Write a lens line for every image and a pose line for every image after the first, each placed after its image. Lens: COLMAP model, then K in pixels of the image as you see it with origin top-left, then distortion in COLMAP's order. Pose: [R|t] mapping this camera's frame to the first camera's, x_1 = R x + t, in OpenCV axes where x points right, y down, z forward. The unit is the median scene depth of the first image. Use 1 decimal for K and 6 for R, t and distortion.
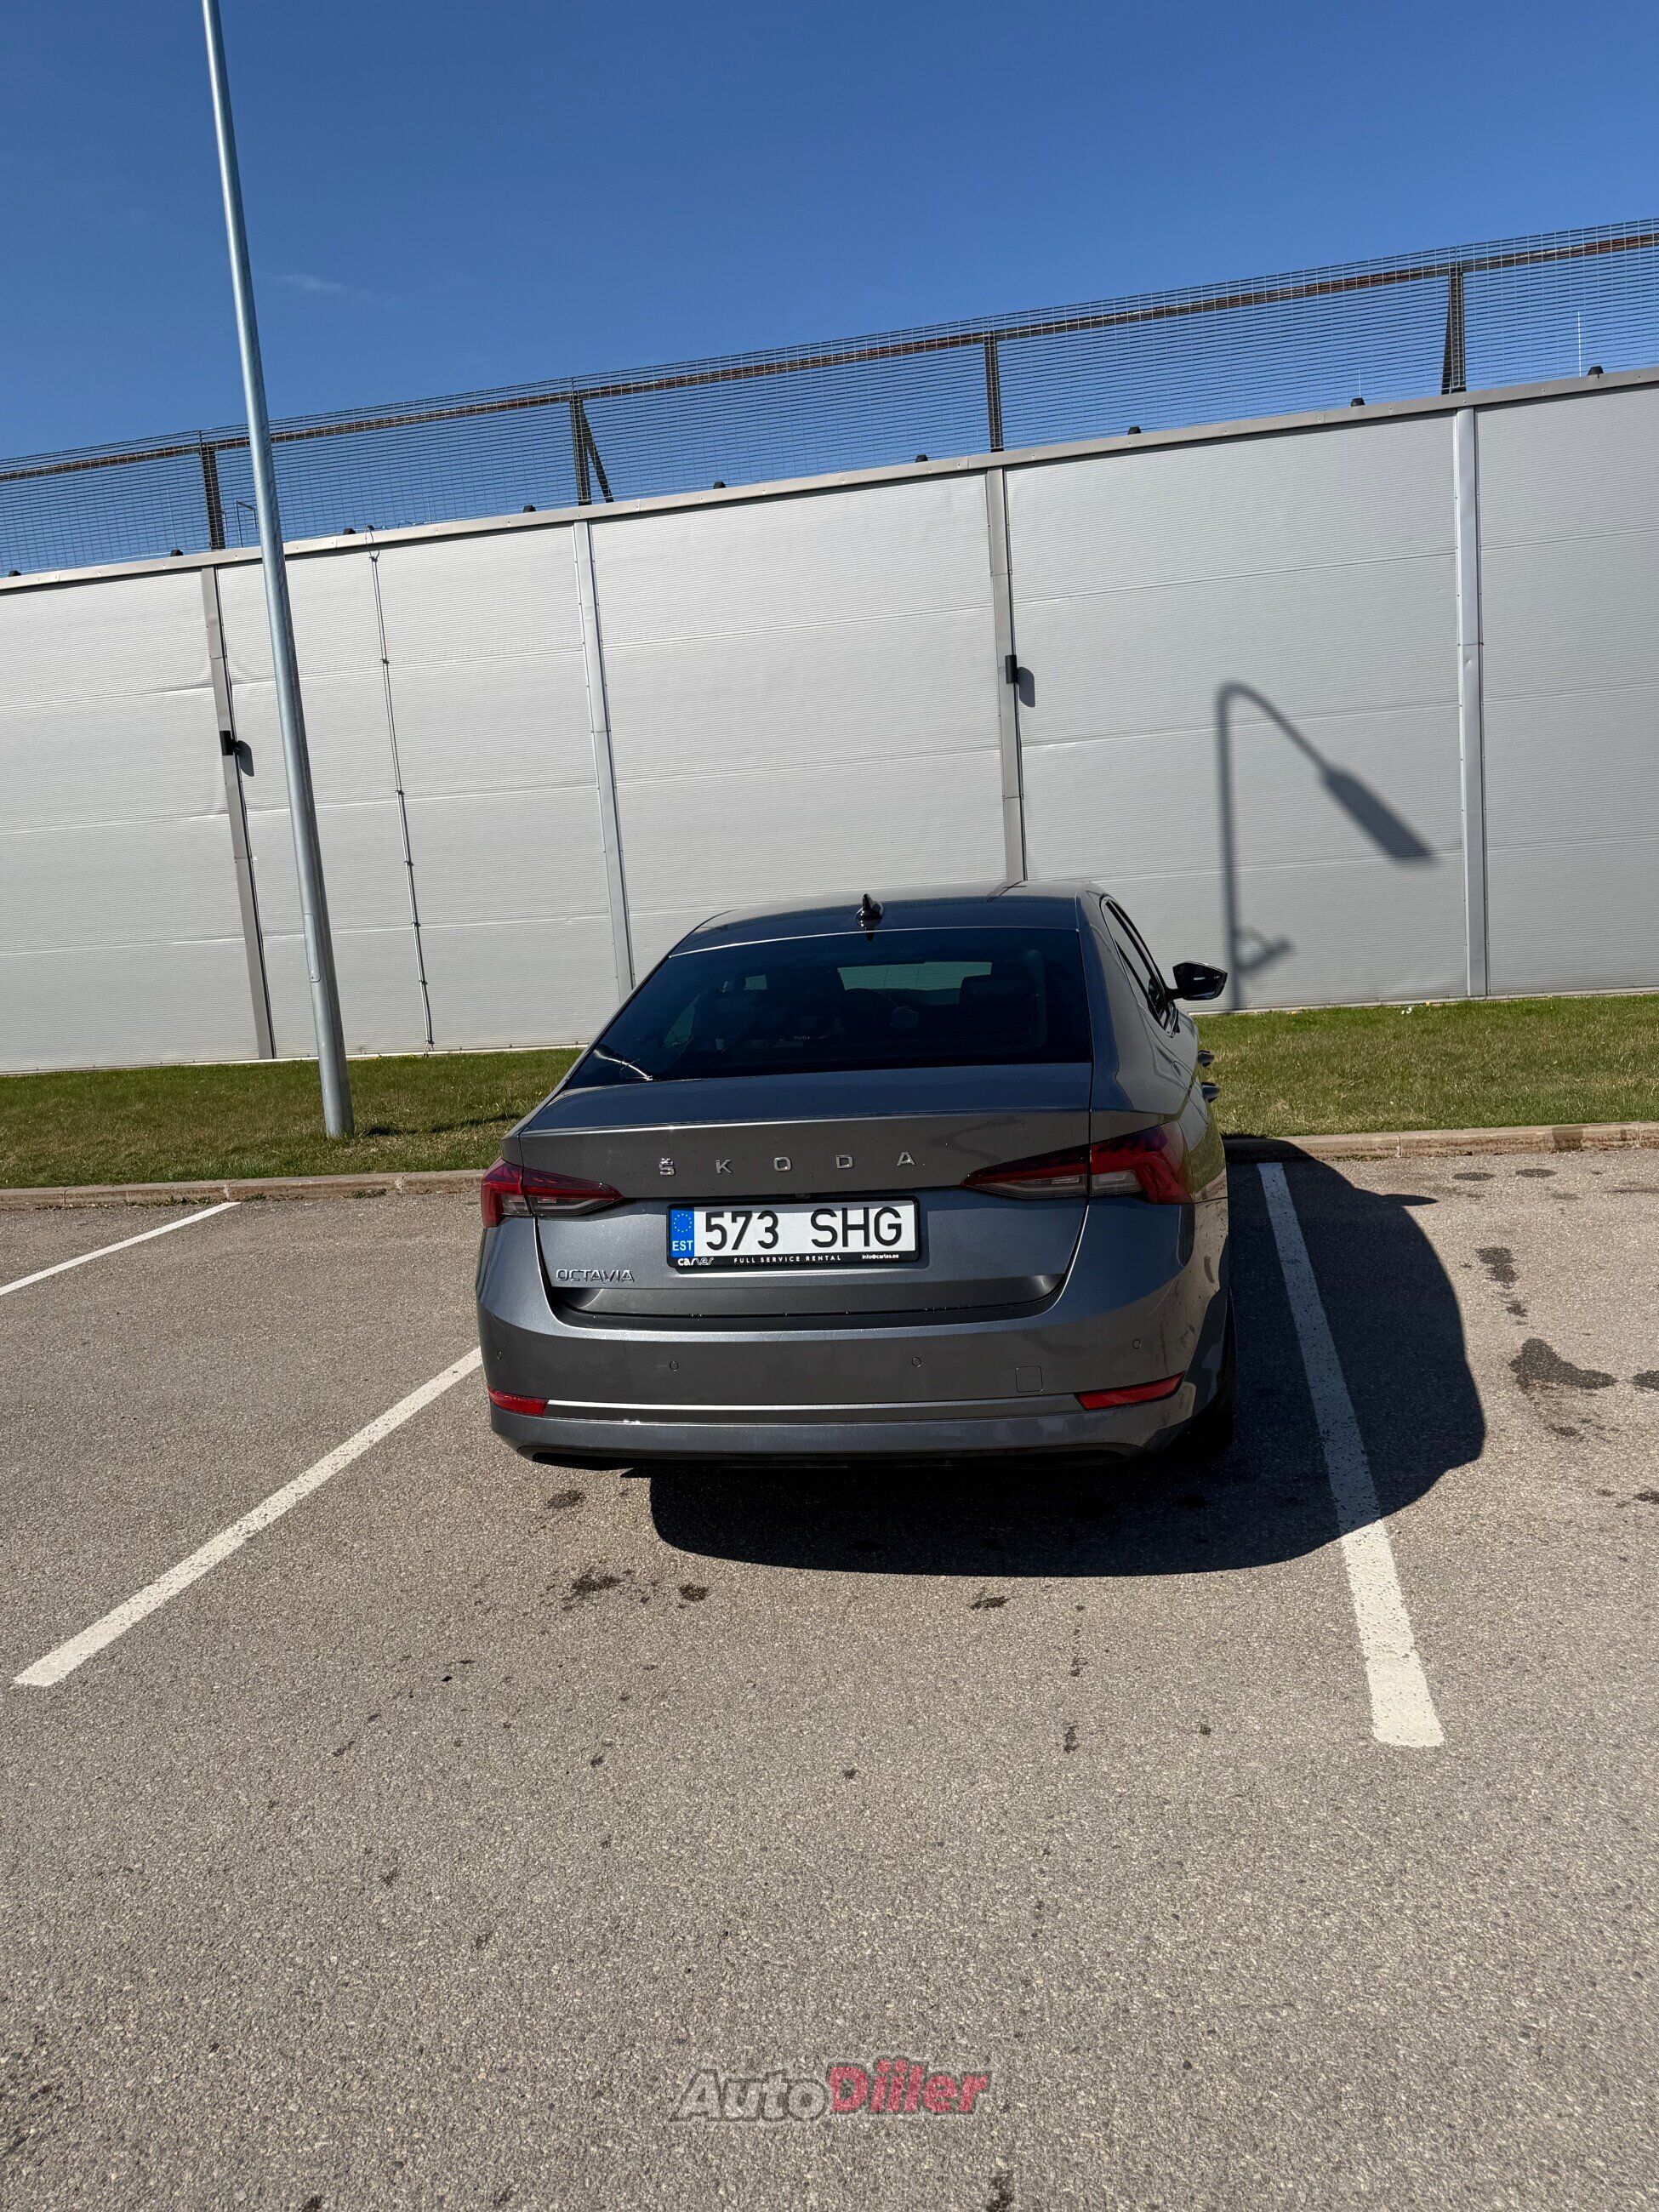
lens RADIAL K [[1596.3, 0, 829.5], [0, 1596.3, 1106.0], [0, 0, 1]] dist [0.050187, -0.003567]
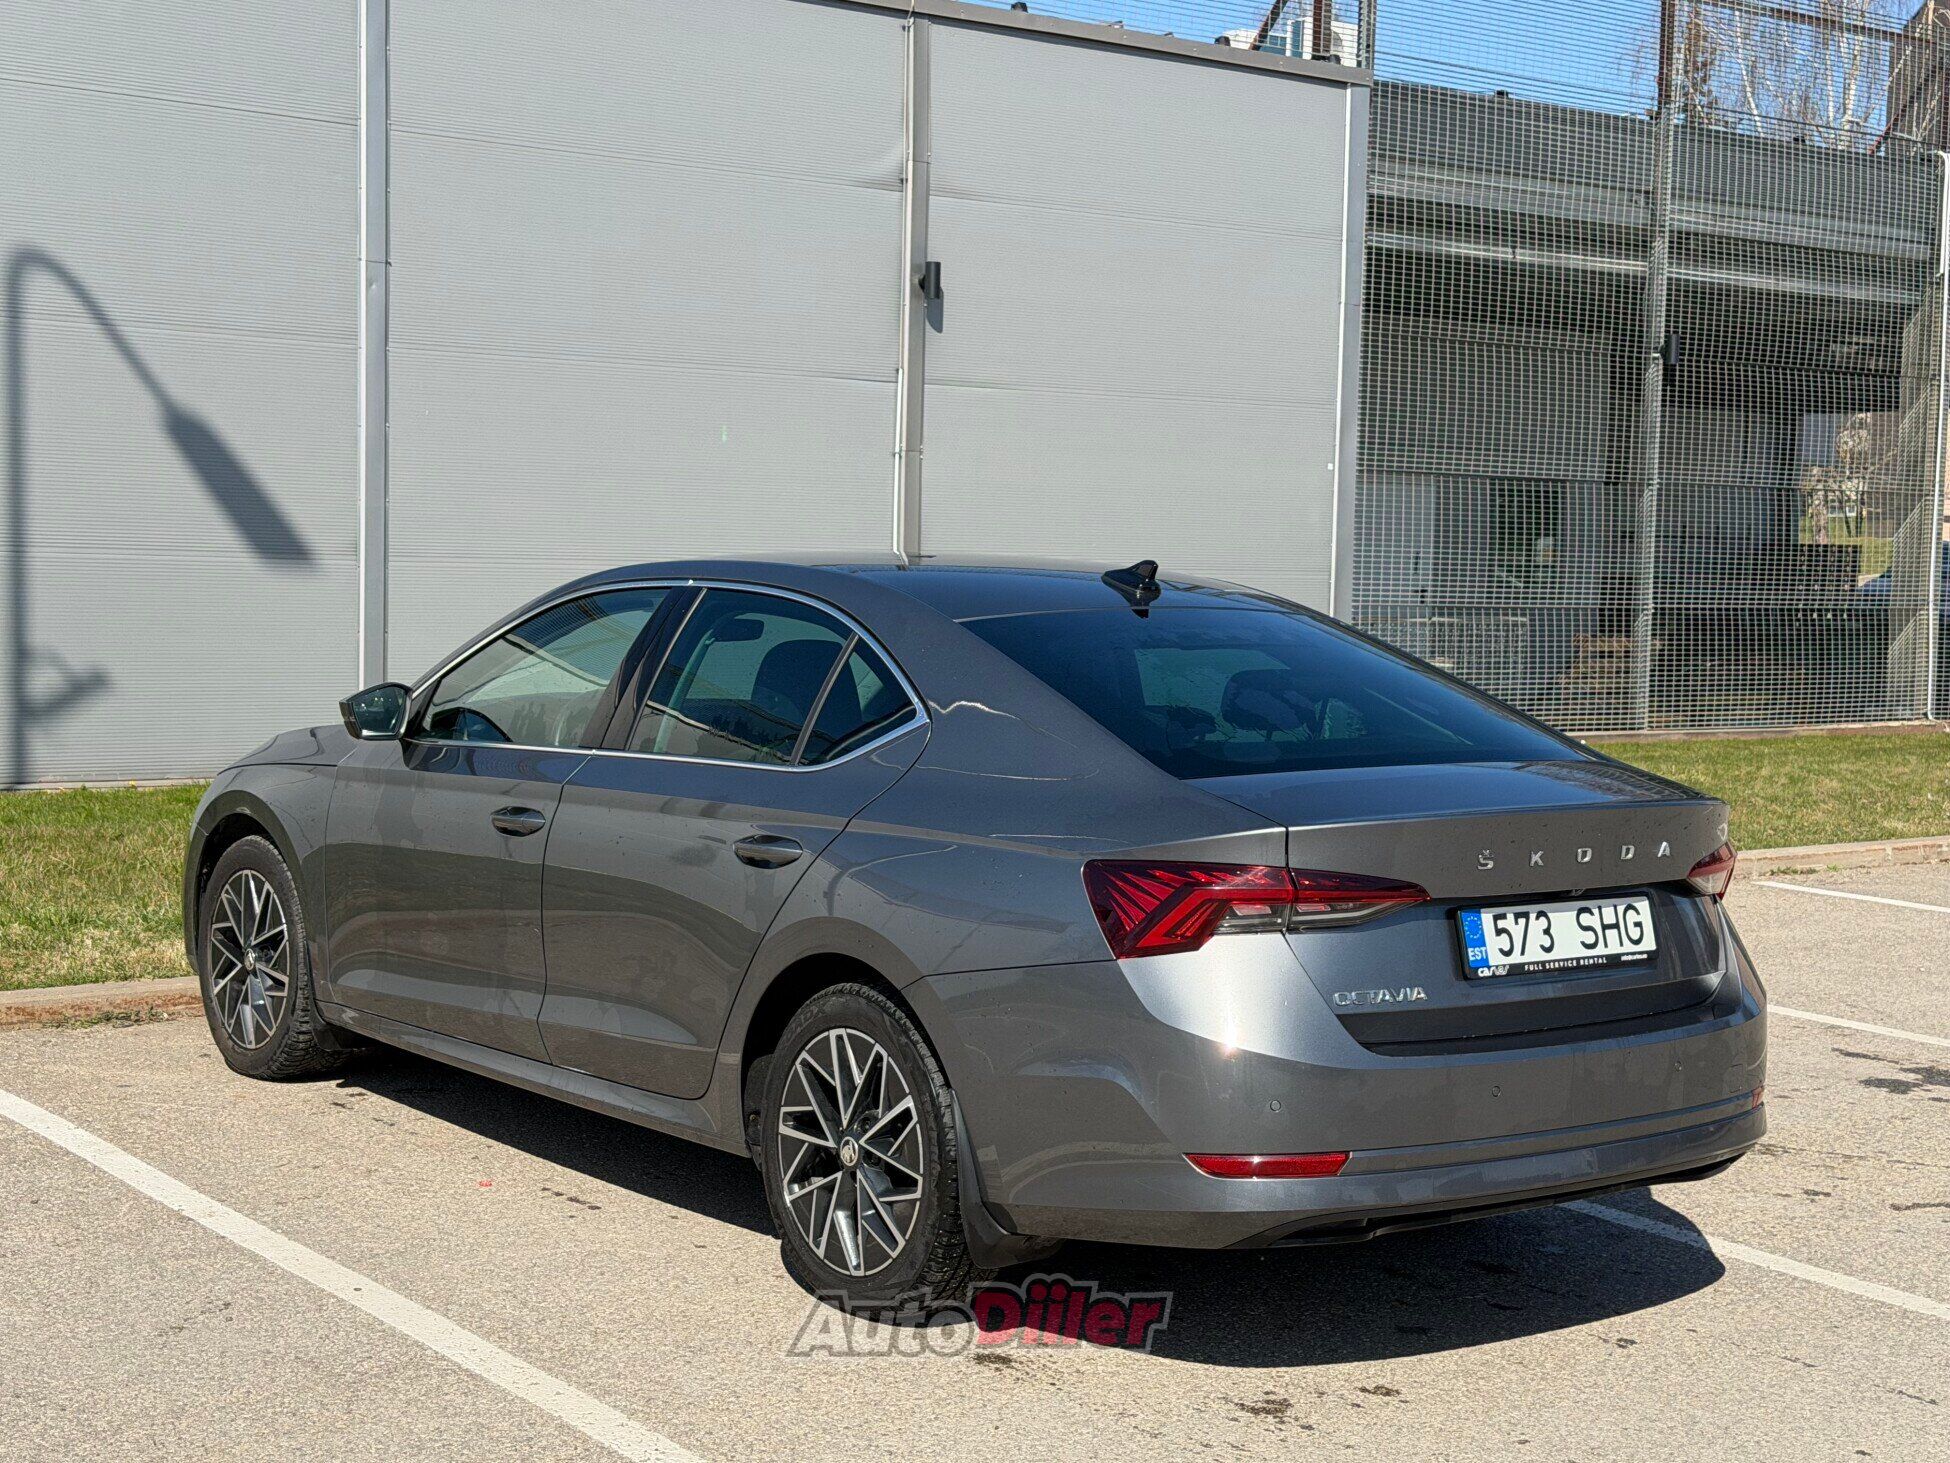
lens RADIAL K [[2709.7, 0, 975.0], [0, 2709.7, 731.5], [0, 0, 1]] dist [0.042197, -0.032834]
pose [[0.674460, 0.042143, 0.737108, -1.319990], [0.026644, 0.996330, -0.081344, 0.077617], [-0.737831, 0.074503, 0.670862, 0.201832]]
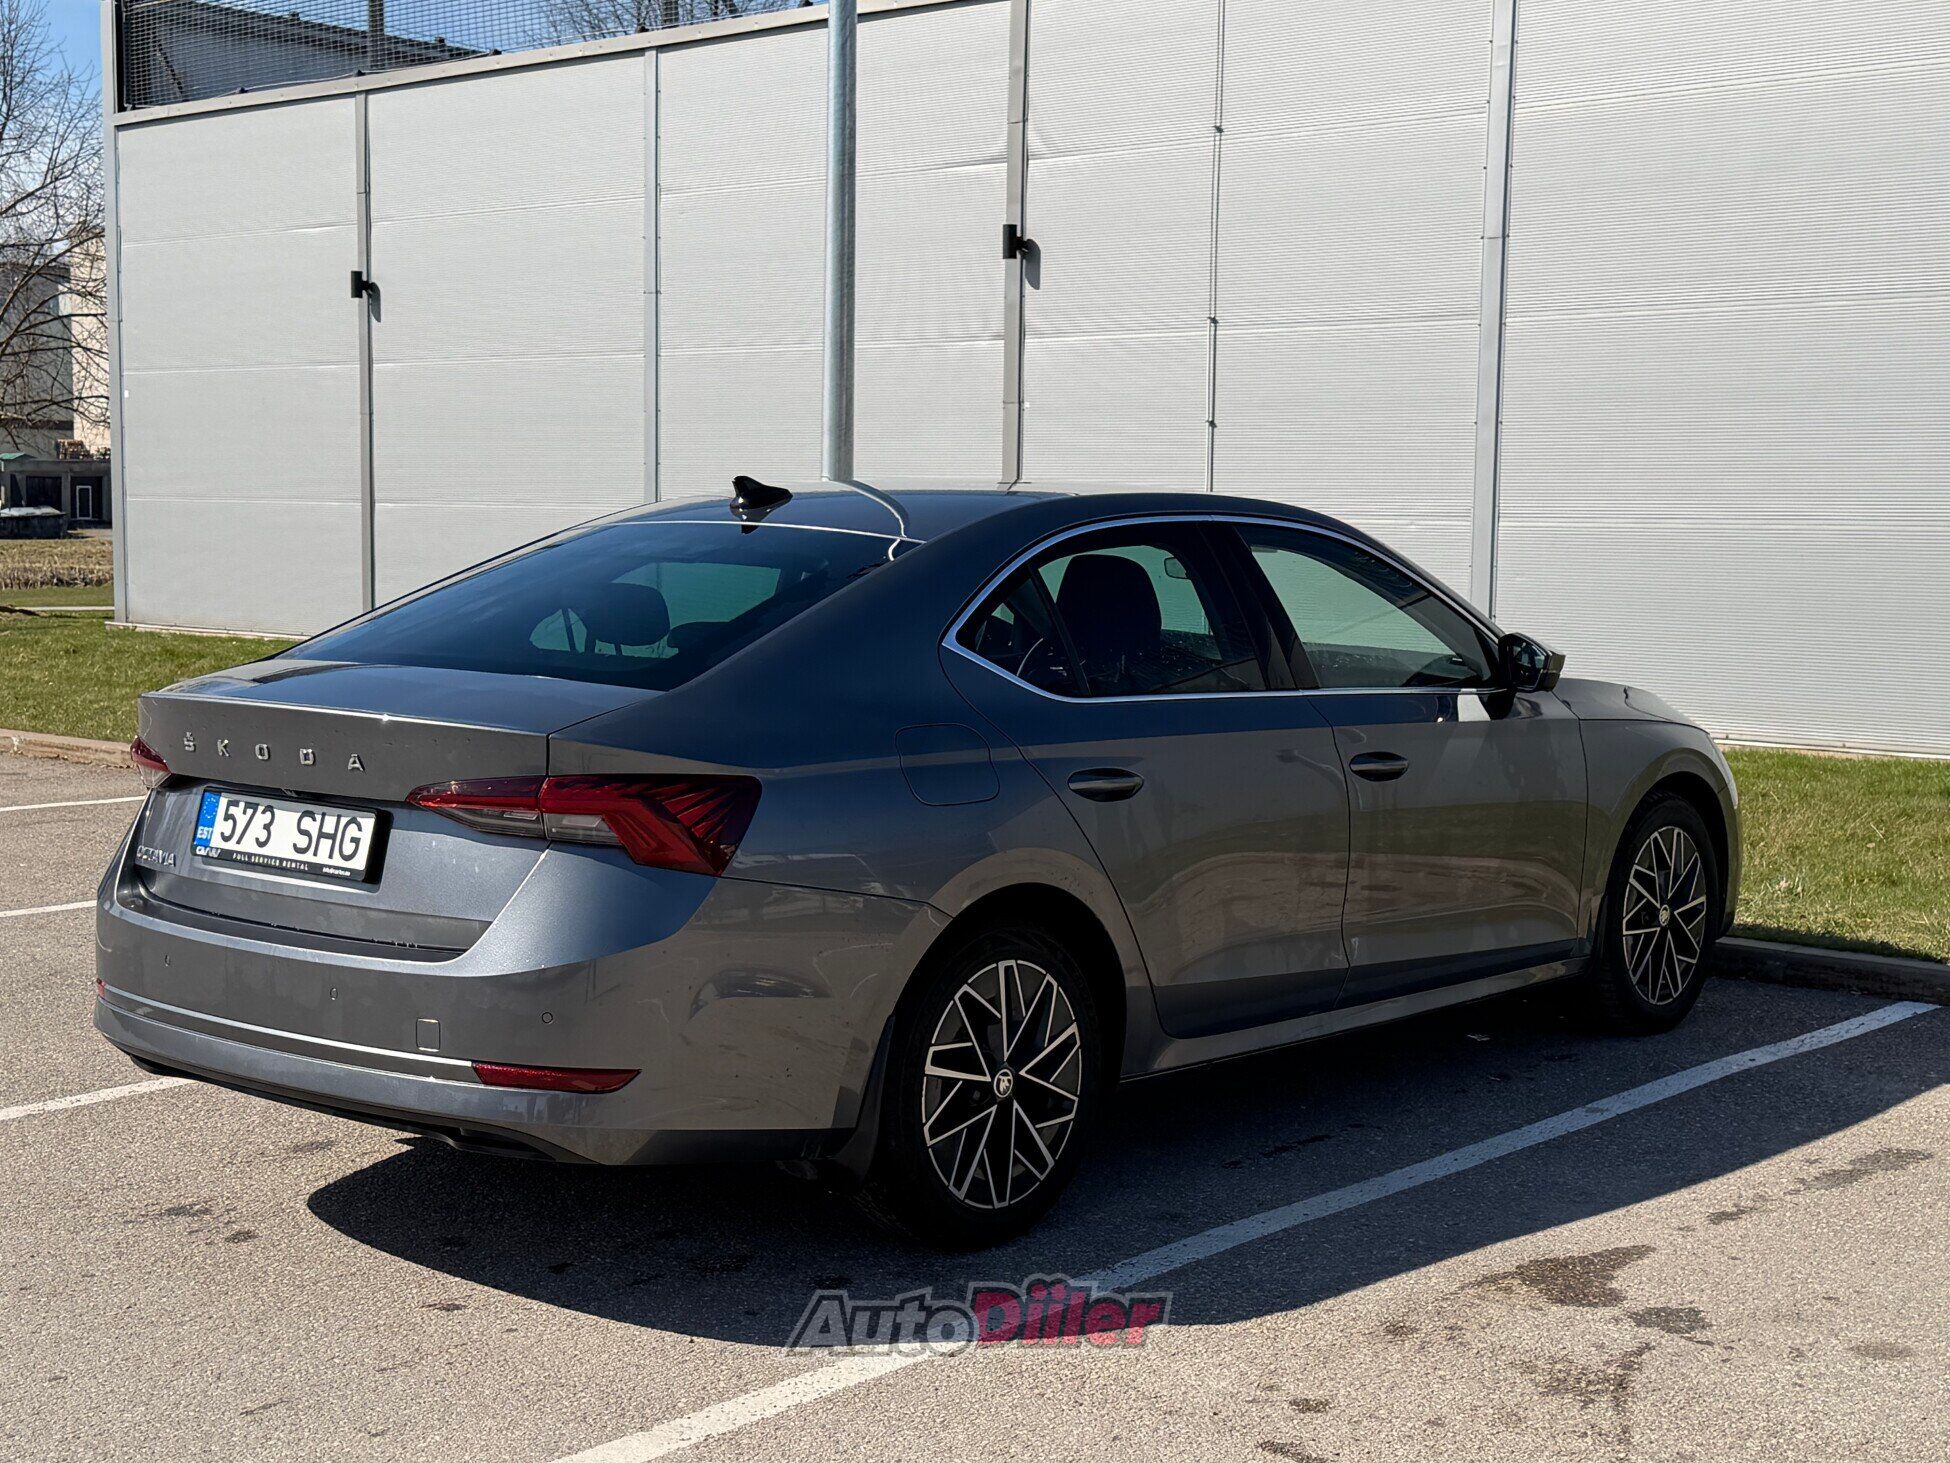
lens RADIAL K [[2647.7, 0, 969.4], [0, 2647.7, 815.0], [0, 0, 1]] dist [-0.003443, 0.546118]
pose [[0.863431, 0.138198, -0.485168, 0.978621], [-0.141981, 0.989440, 0.029161, -0.026842], [0.484075, 0.043706, 0.873934, -0.100837]]
